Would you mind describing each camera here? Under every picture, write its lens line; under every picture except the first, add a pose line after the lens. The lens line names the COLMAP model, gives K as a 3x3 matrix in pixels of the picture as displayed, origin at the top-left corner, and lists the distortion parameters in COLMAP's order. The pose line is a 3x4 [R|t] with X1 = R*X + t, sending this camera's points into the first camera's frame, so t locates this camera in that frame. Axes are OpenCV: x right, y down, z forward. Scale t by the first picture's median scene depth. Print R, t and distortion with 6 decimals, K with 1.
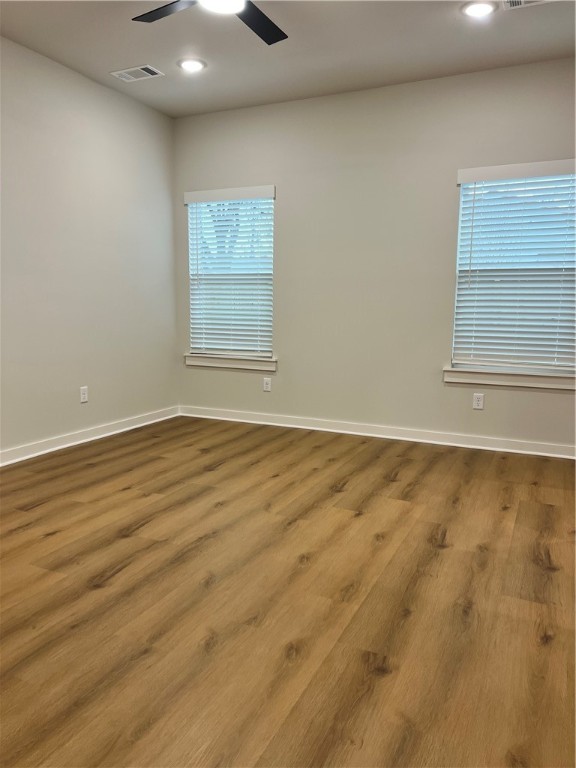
lens RADIAL K [[574.2, 0, 287.5], [0, 574.2, 383.7], [0, 0, 1]] dist [0.013706, -0.024669]
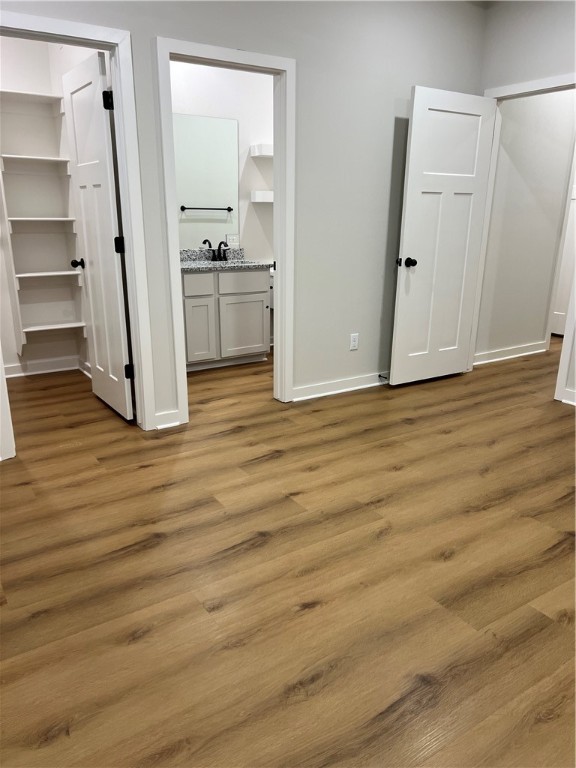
lens RADIAL K [[574.2, 0, 283.5], [0, 574.2, 385.1], [0, 0, 1]] dist [0.013706, -0.024669]
pose [[-0.848179, -0.162030, 0.504320, -0.300663], [0.064969, 0.913059, 0.402618, -0.303040], [-0.525710, 0.374258, -0.763911, 1.735952]]
